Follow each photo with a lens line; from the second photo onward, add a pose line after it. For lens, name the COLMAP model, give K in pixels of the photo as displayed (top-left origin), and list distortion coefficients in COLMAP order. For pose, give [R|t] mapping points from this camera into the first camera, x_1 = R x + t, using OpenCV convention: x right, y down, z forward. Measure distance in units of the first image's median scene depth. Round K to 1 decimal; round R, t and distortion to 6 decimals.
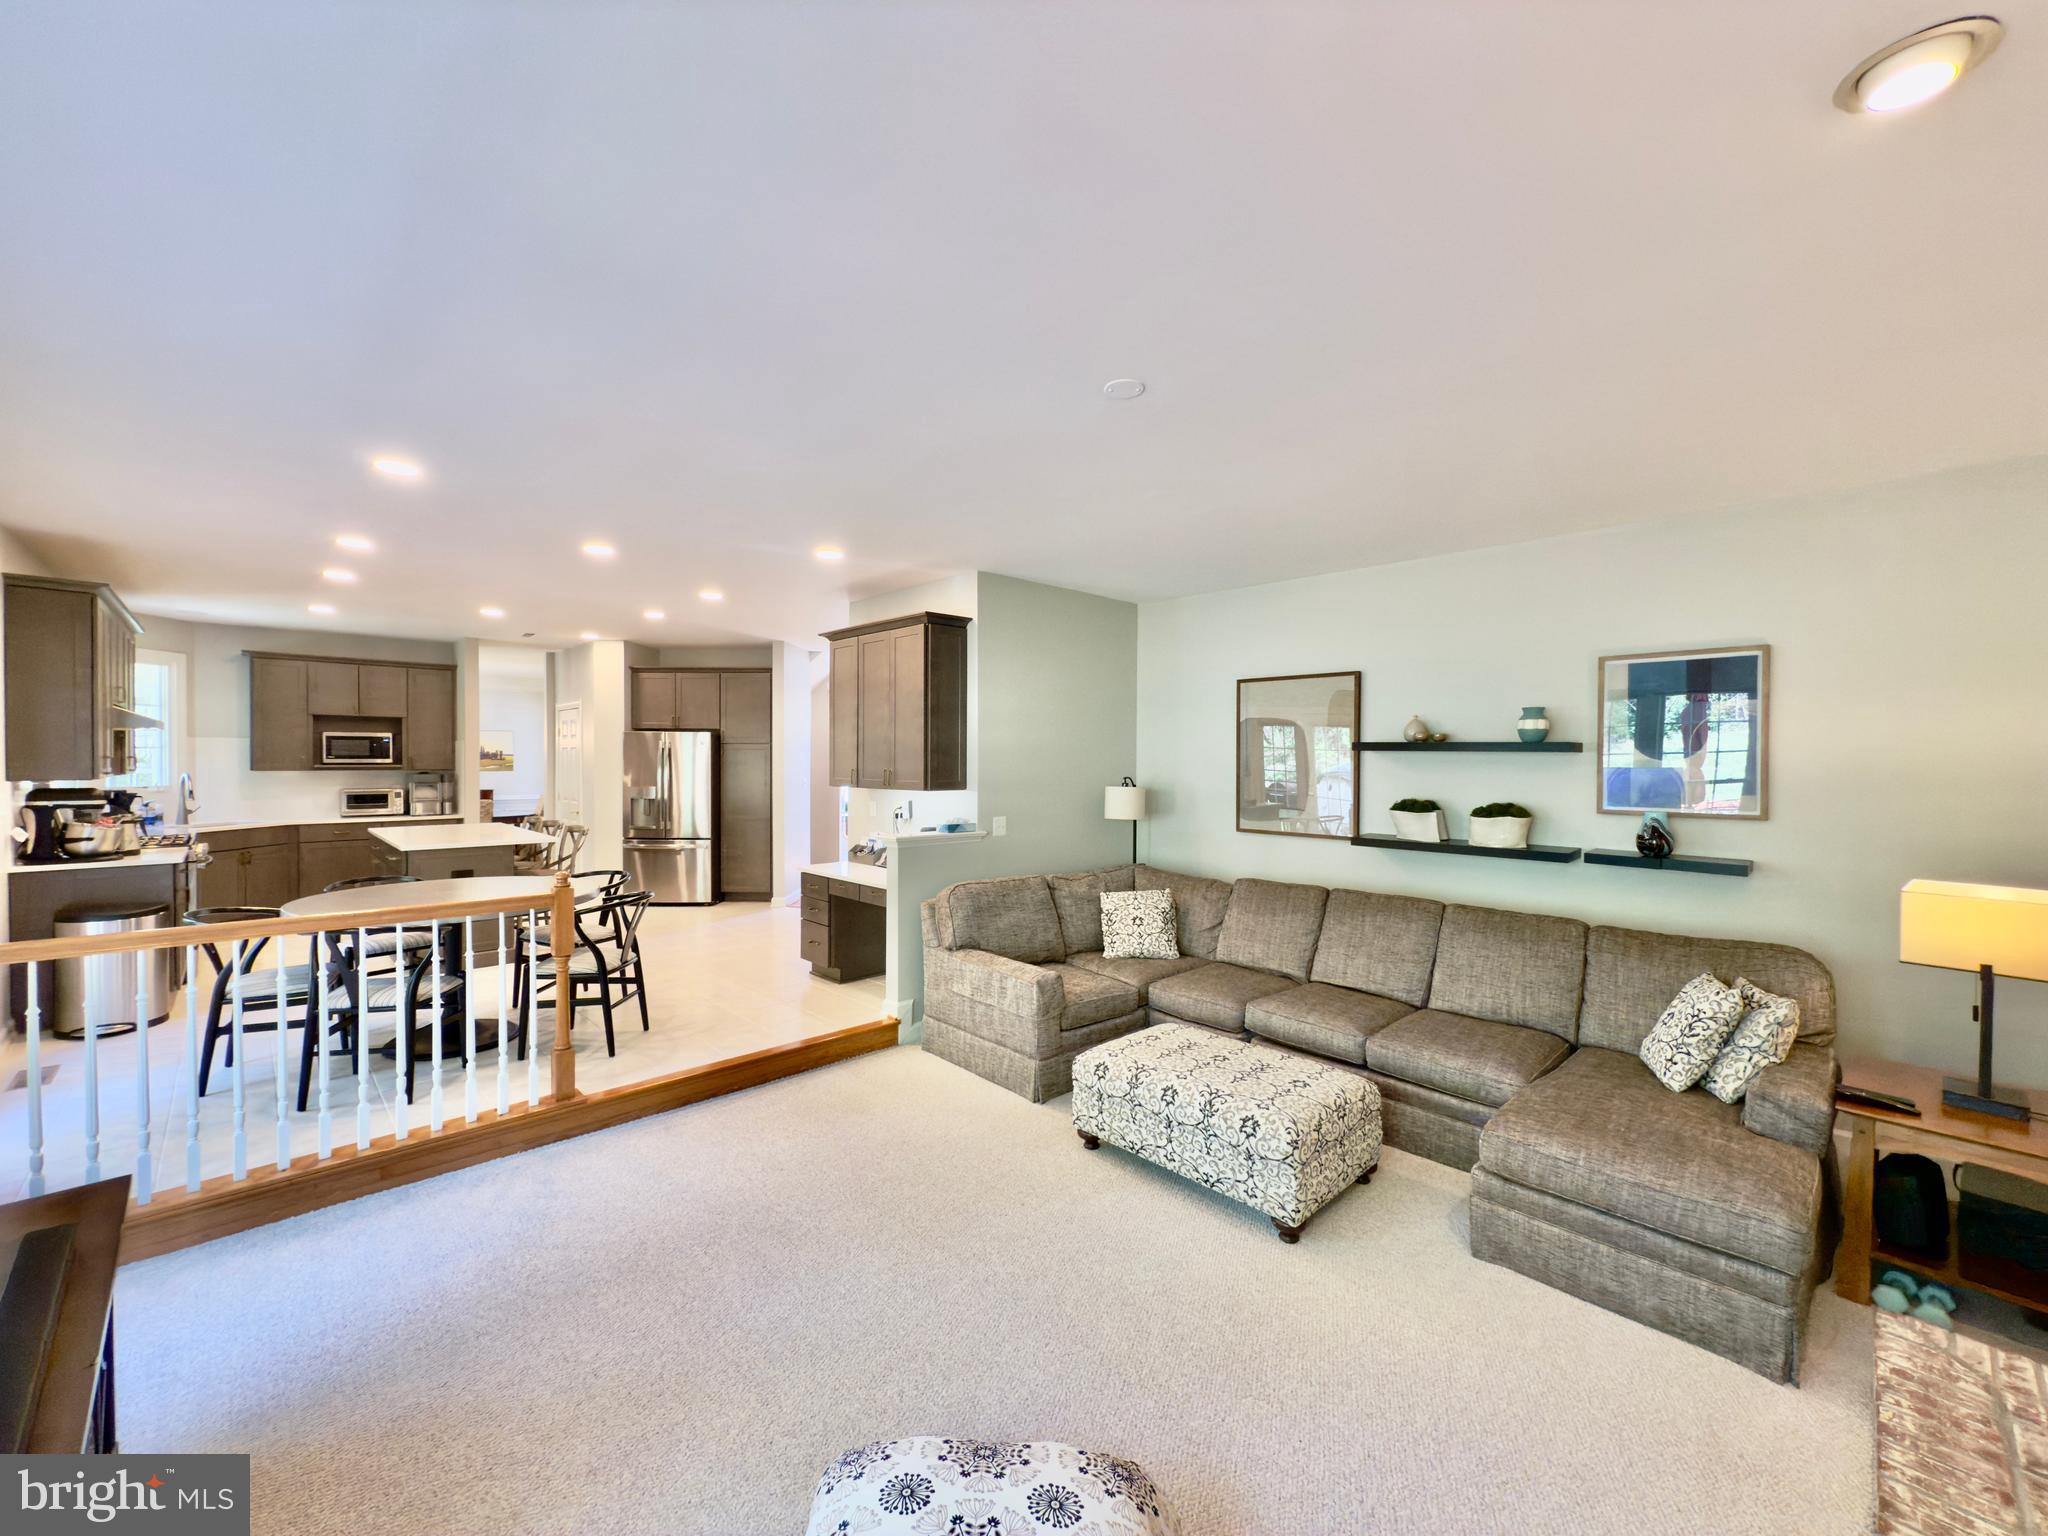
lens RADIAL K [[813.6, 0, 1026.3], [0, 813.6, 771.2], [0, 0, 1]] dist [0.001707, -0.000119]
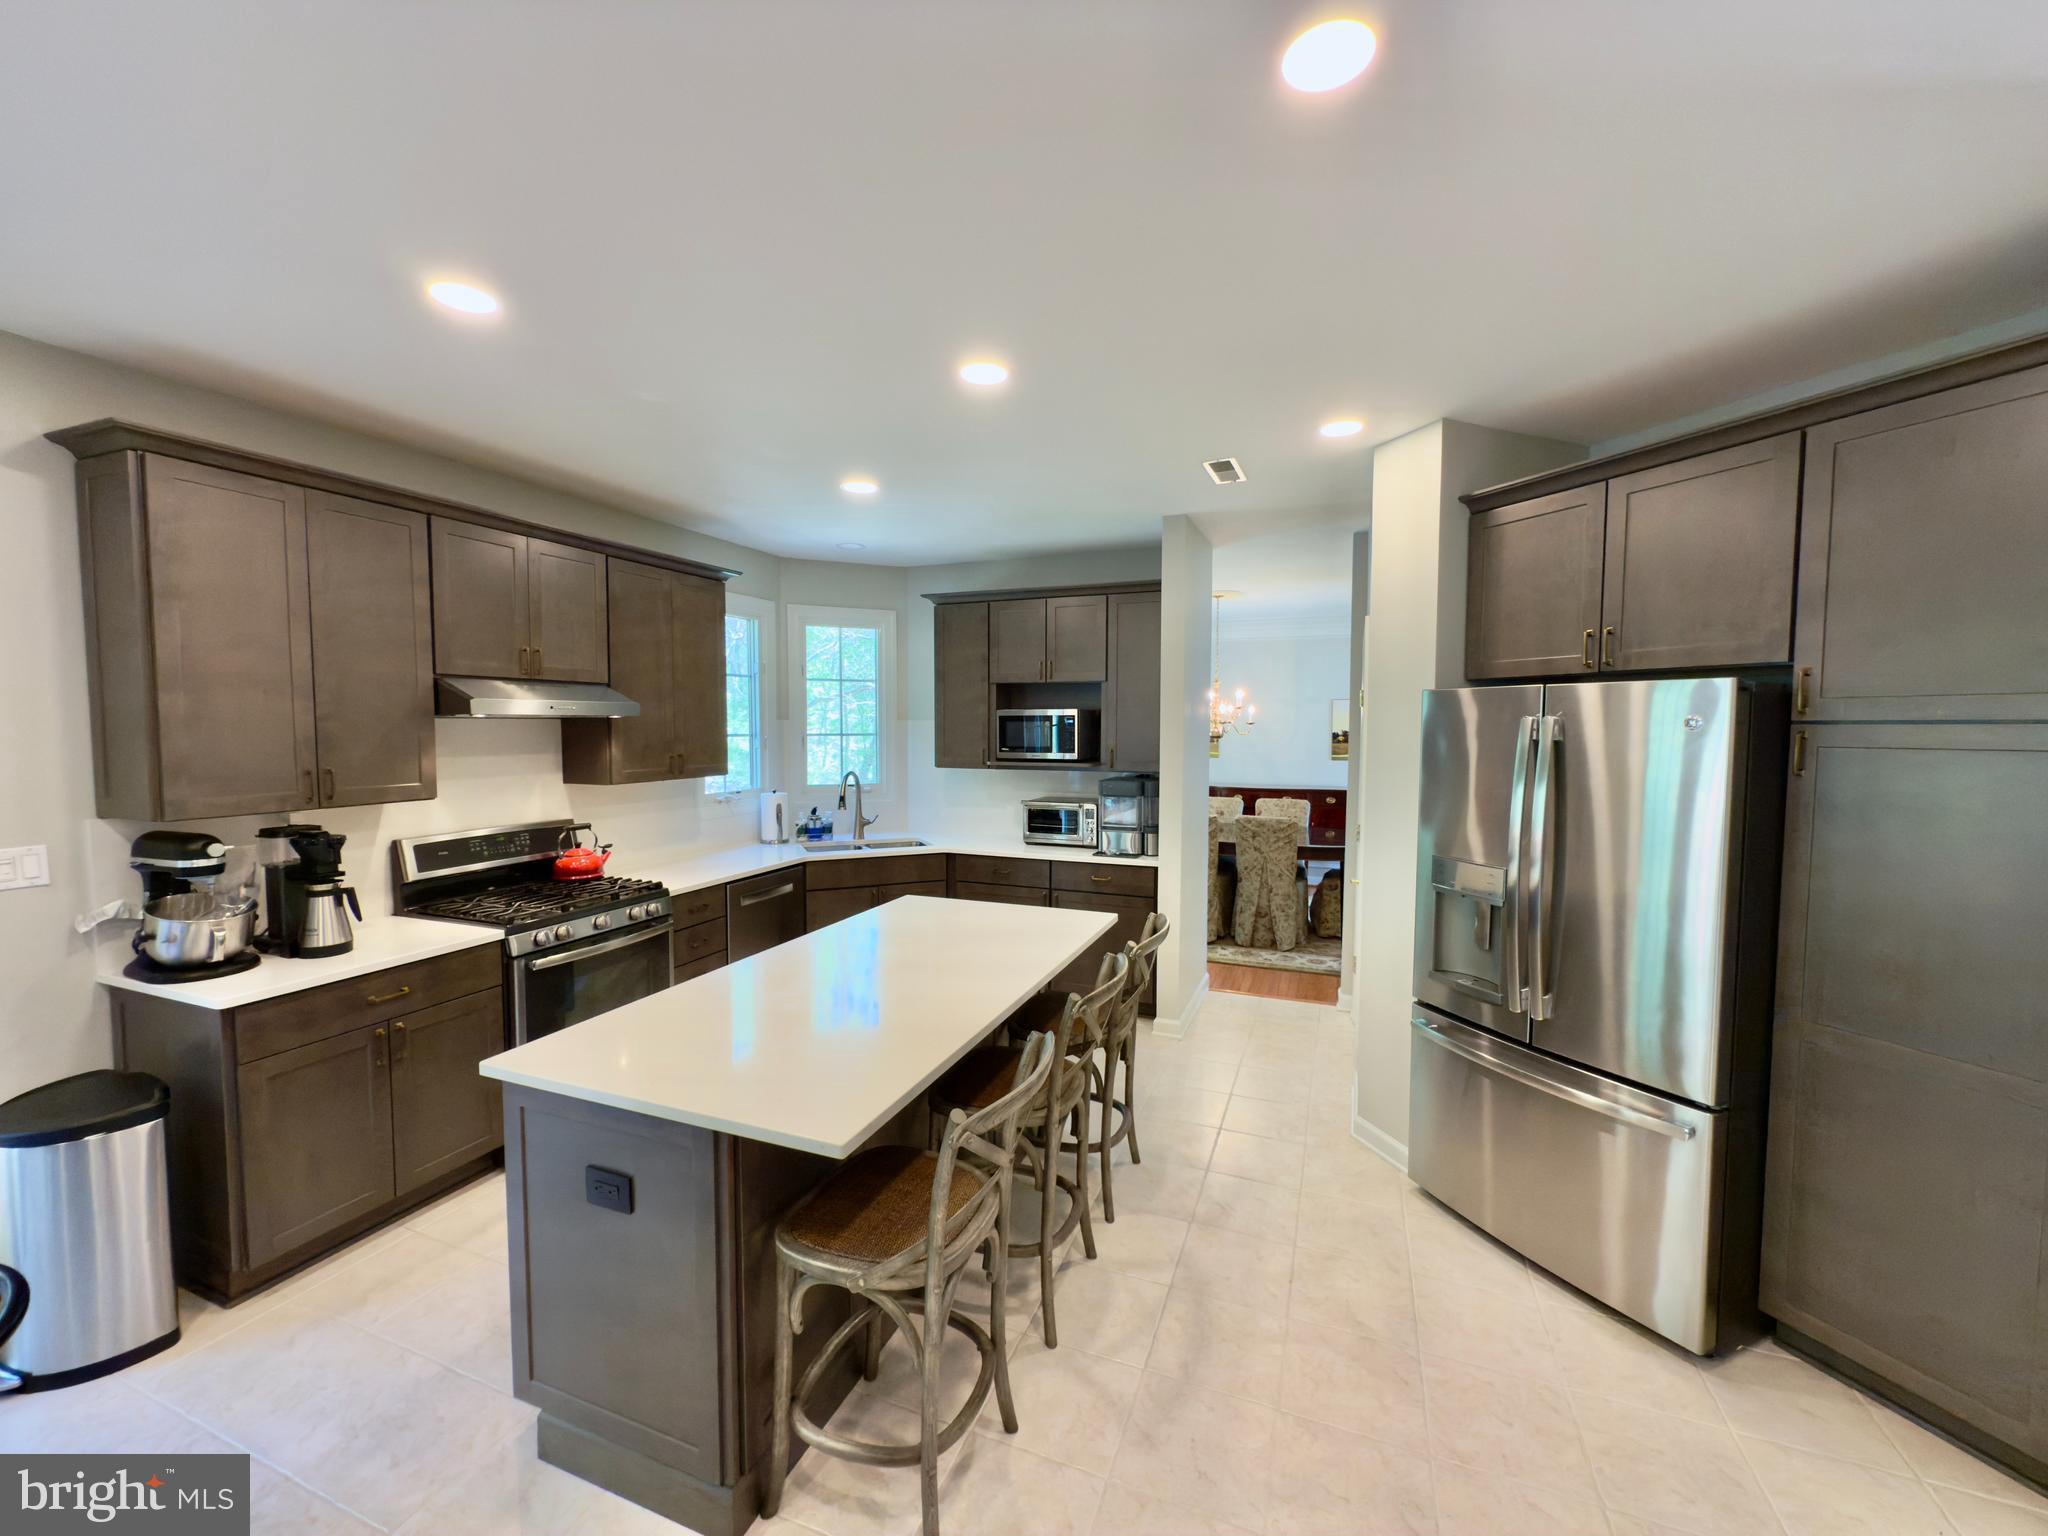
lens RADIAL K [[813.6, 0, 1026.3], [0, 813.6, 771.2], [0, 0, 1]] dist [0.001707, -0.000119]
pose [[0.412039, 0.048701, -0.909864, -0.272322], [-0.011015, 0.998764, 0.048471, -0.031392], [0.911100, -0.009950, 0.412066, 0.760000]]
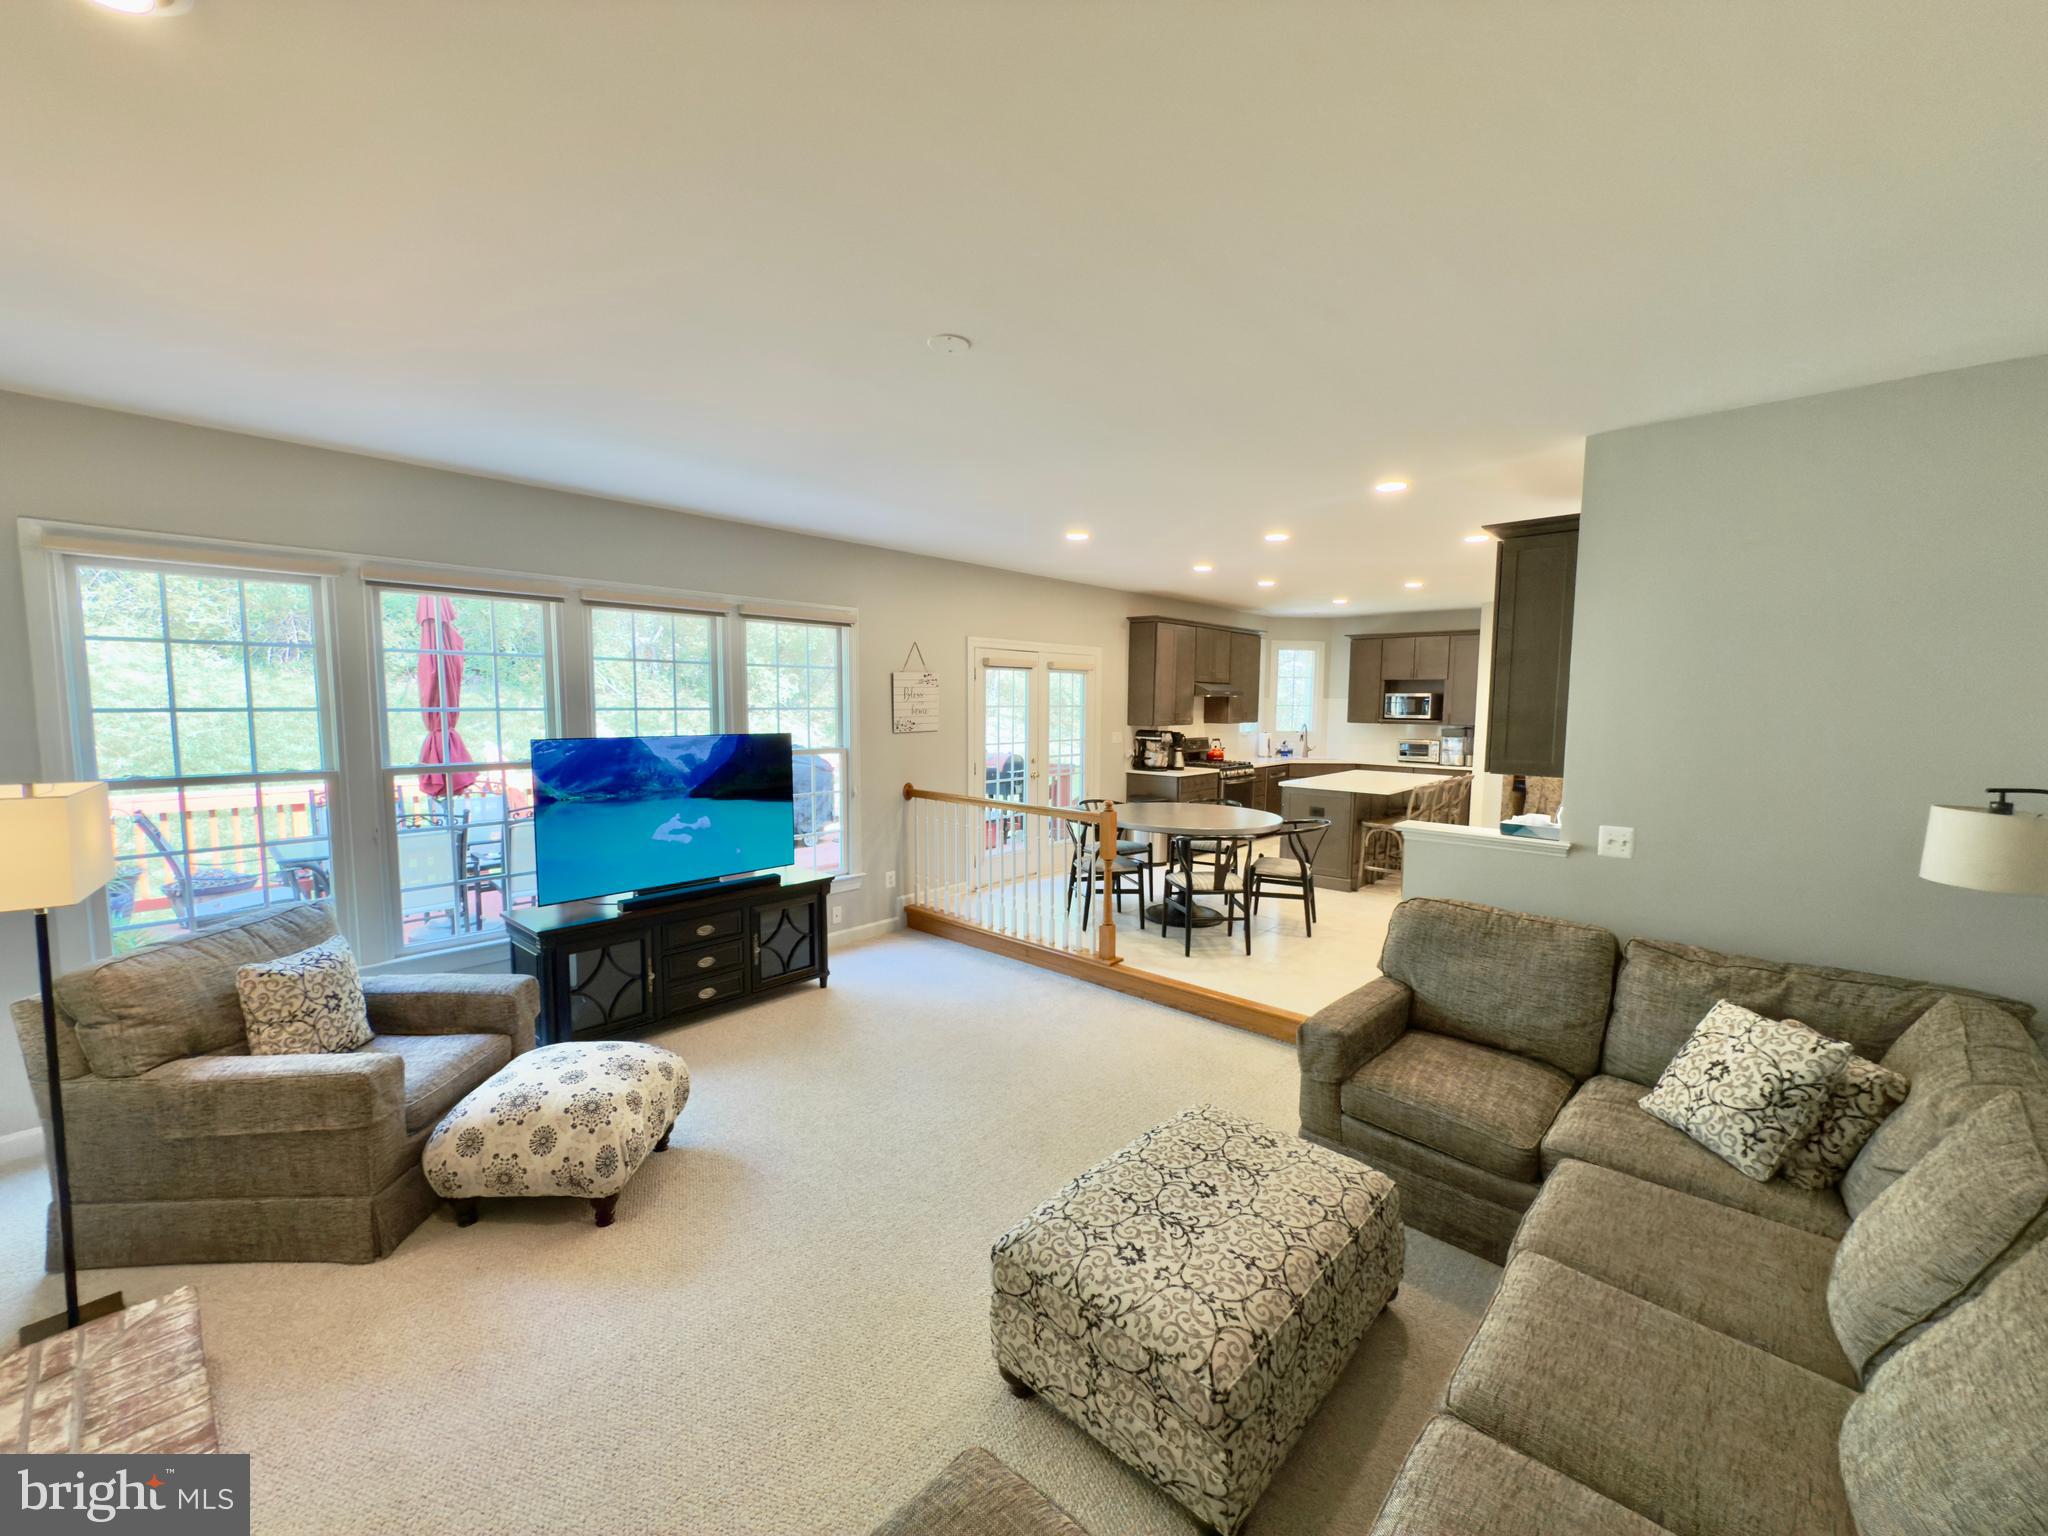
lens RADIAL K [[813.6, 0, 1026.3], [0, 813.6, 771.2], [0, 0, 1]] dist [0.001707, -0.000119]
pose [[0.071696, 0.082618, -0.993999, 0.375720], [-0.021333, 0.996463, 0.081284, -0.018136], [0.997198, 0.015378, 0.073205, 0.347921]]
